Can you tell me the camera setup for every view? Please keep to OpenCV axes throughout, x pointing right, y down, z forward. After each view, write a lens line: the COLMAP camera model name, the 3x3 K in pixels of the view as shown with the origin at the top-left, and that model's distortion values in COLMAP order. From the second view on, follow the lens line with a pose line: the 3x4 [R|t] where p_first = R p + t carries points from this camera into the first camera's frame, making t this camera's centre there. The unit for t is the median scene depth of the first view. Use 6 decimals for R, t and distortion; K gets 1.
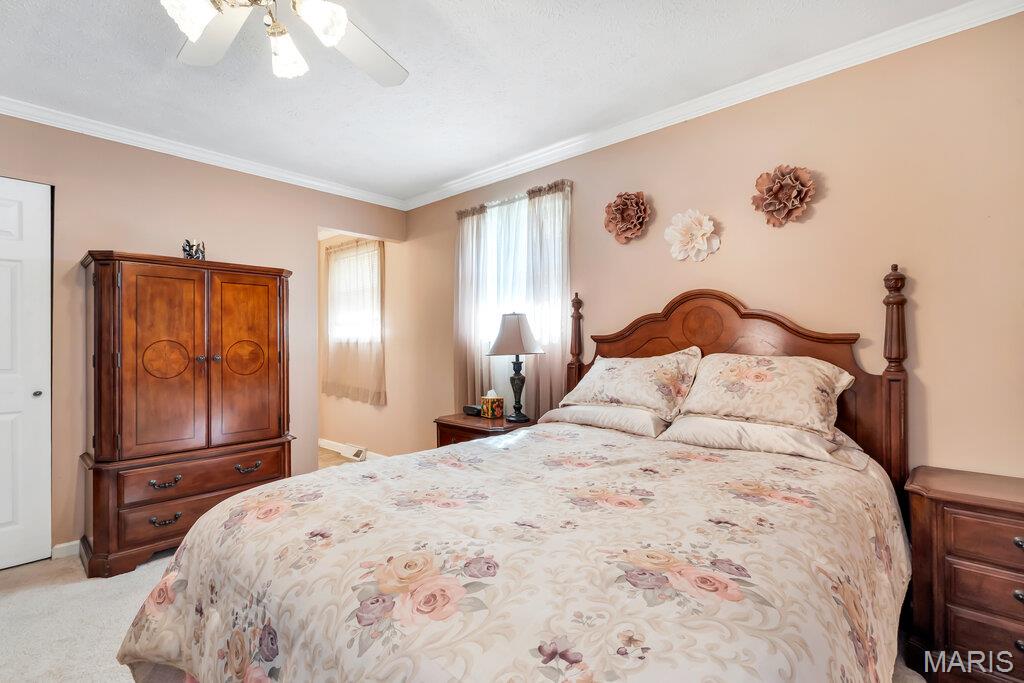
lens RADIAL K [[476.9, 0, 507.4], [0, 476.9, 337.9], [0, 0, 1]] dist [0.002816, -0.000151]
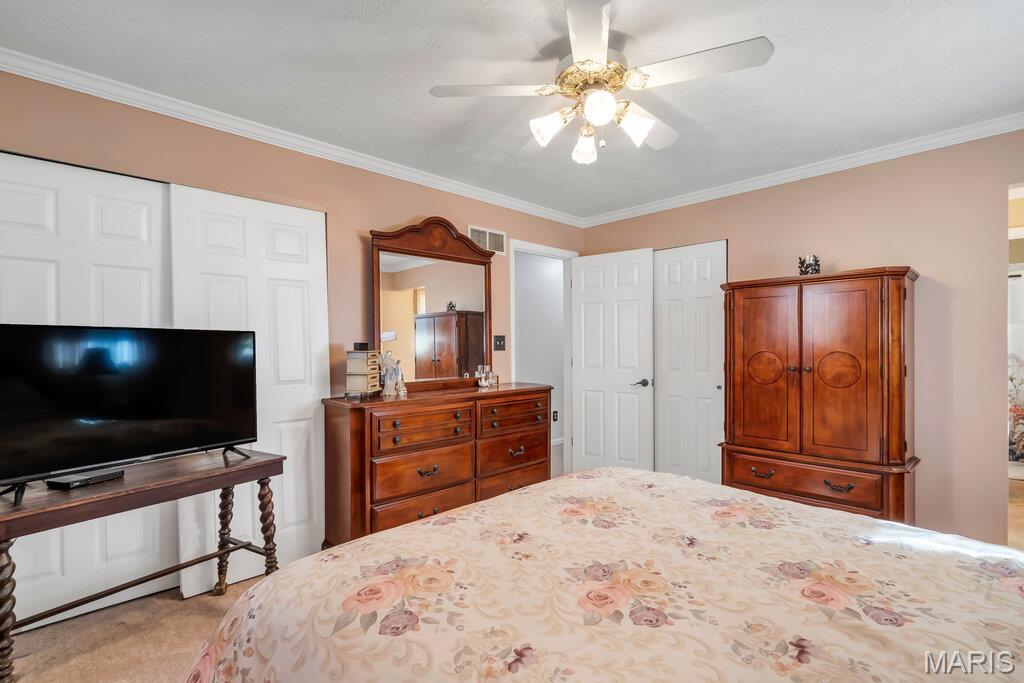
lens RADIAL K [[476.9, 0, 510.7], [0, 476.9, 346.8], [0, 0, 1]] dist [0.002816, -0.000151]
pose [[-0.072407, 0.000447, -0.997375, 0.477097], [0.011461, 0.999934, -0.000384, -0.011909], [0.997309, -0.011458, -0.072407, 0.455890]]
